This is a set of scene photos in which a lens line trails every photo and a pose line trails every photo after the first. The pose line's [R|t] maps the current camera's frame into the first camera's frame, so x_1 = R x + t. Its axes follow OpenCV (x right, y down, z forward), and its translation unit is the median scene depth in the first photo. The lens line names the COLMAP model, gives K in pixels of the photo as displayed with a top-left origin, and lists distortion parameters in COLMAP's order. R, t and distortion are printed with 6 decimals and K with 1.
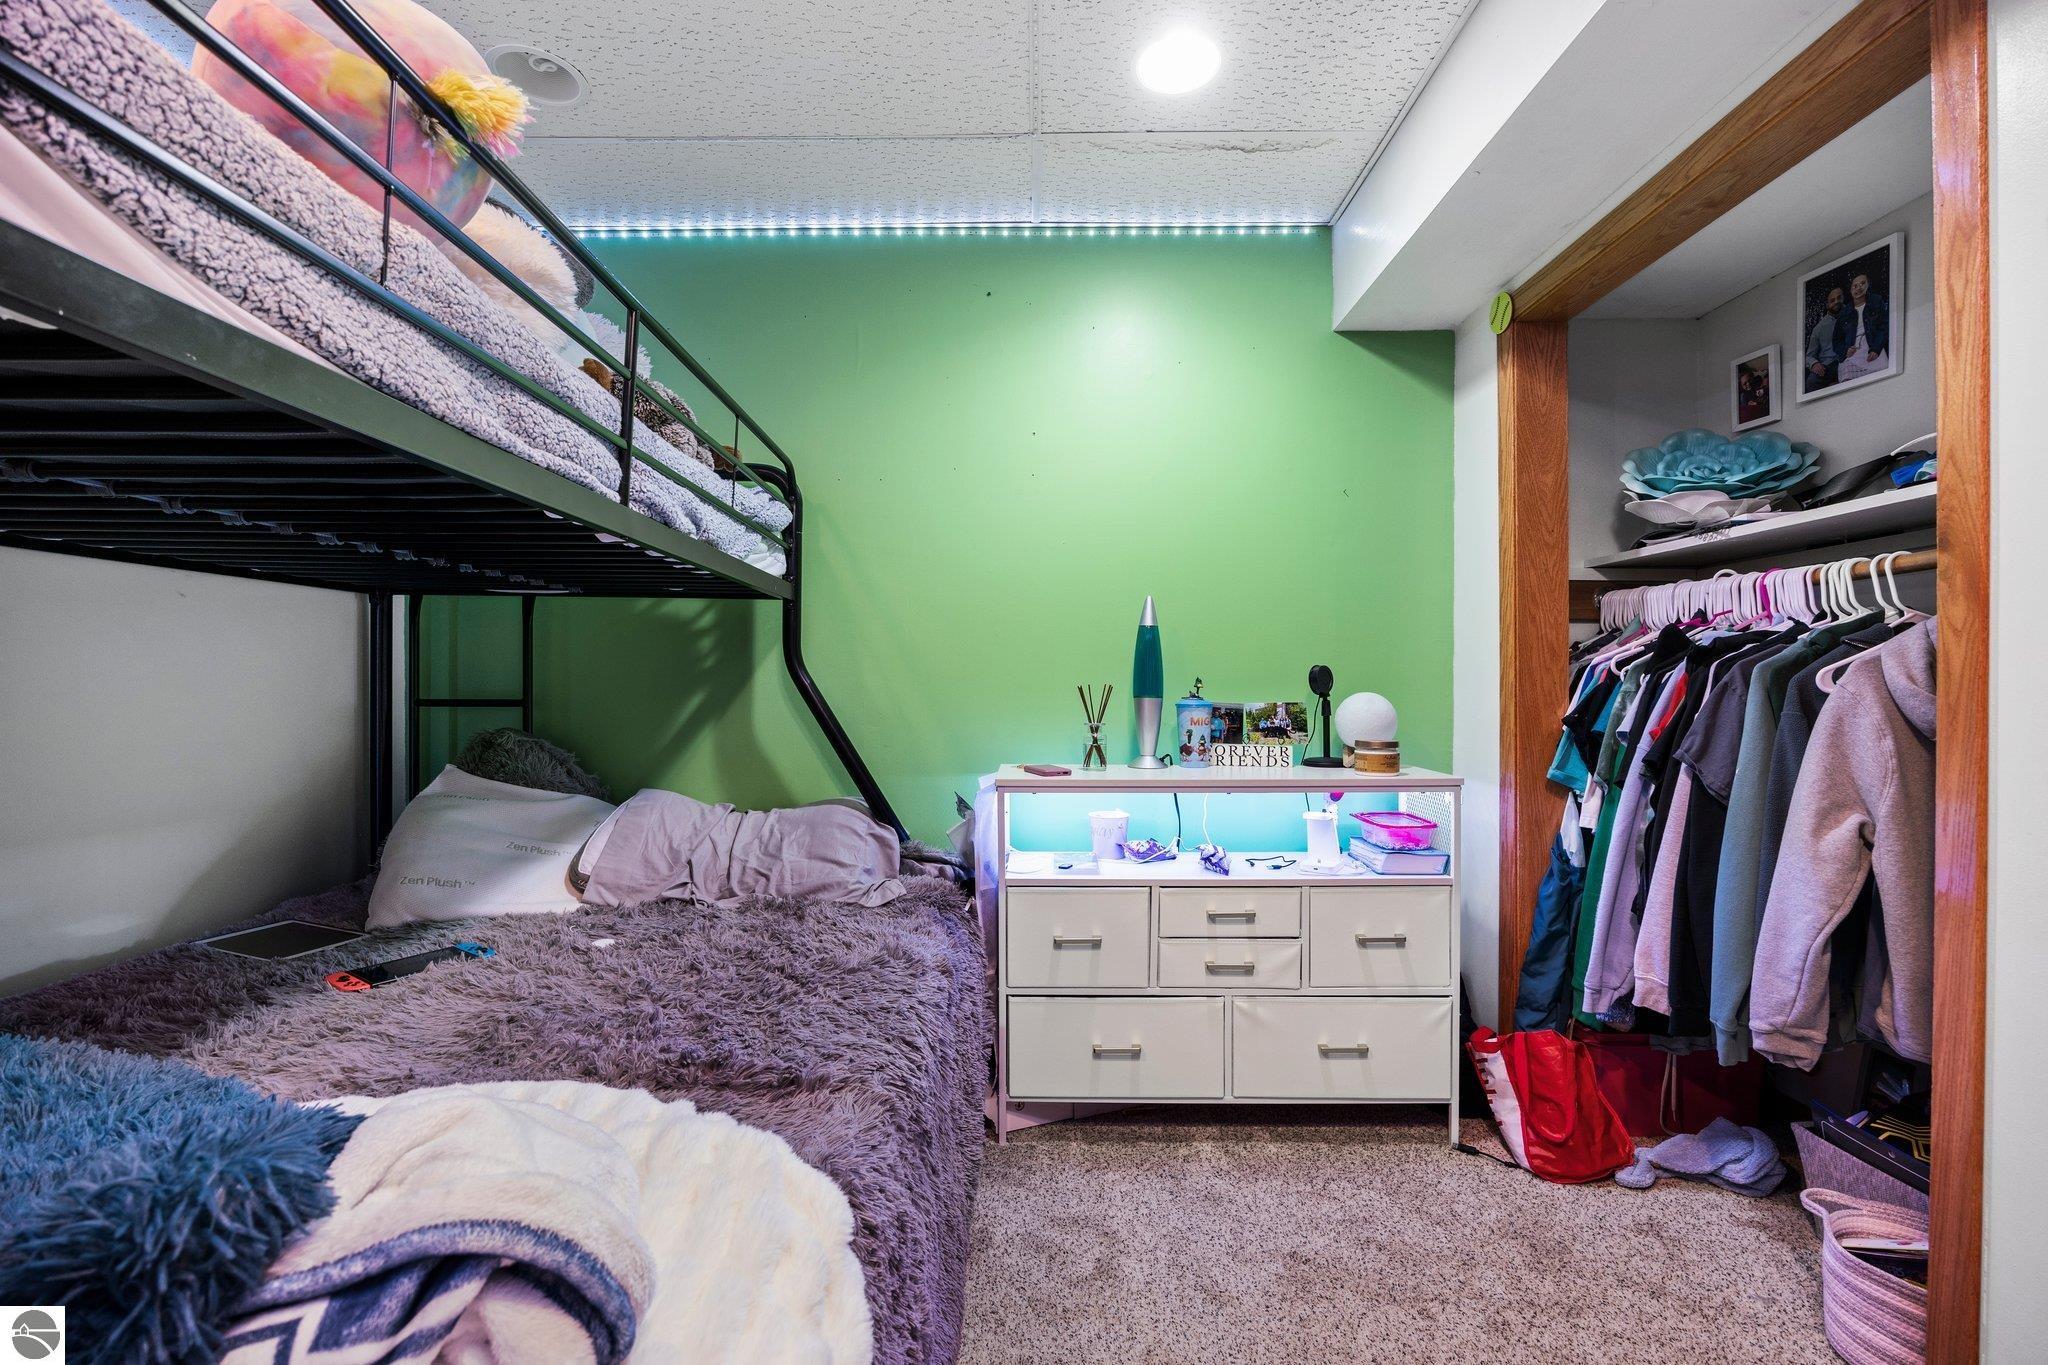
lens RADIAL K [[887.1, 0, 1019.5], [0, 887.1, 693.5], [0, 0, 1]] dist [-0.010555, -0.000309]
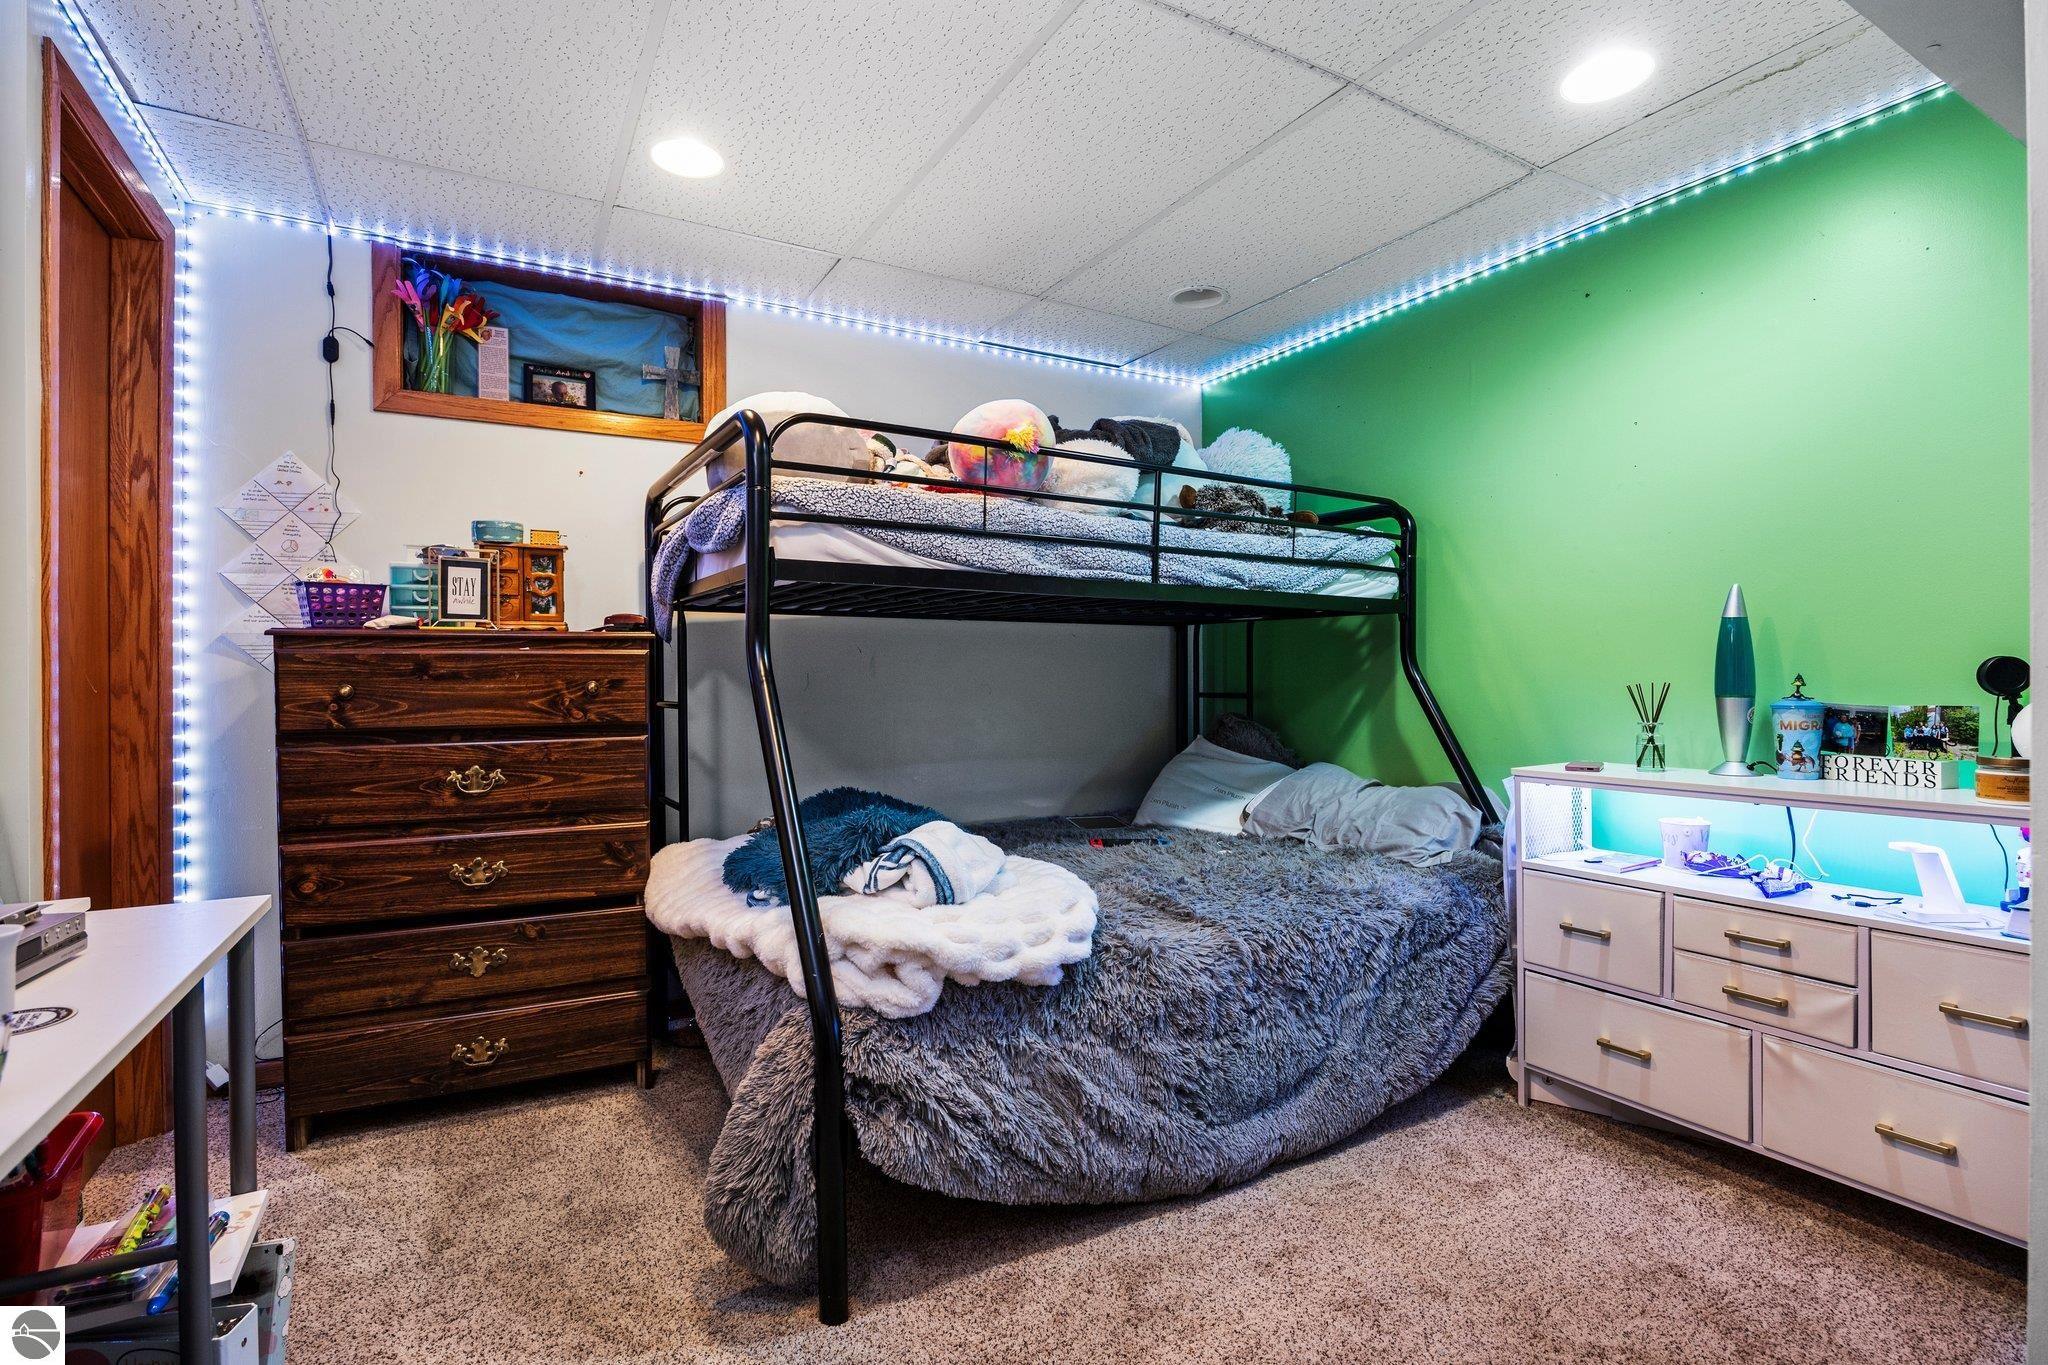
lens RADIAL K [[963.0, 0, 1022.5], [0, 963.0, 682.6], [0, 0, 1]] dist [-0.003177, -0.000560]
pose [[0.509625, -0.000645, -0.860396, 0.637117], [-0.008021, 0.999953, -0.005500, 0.001287], [0.860359, 0.009704, 0.509596, -0.123624]]
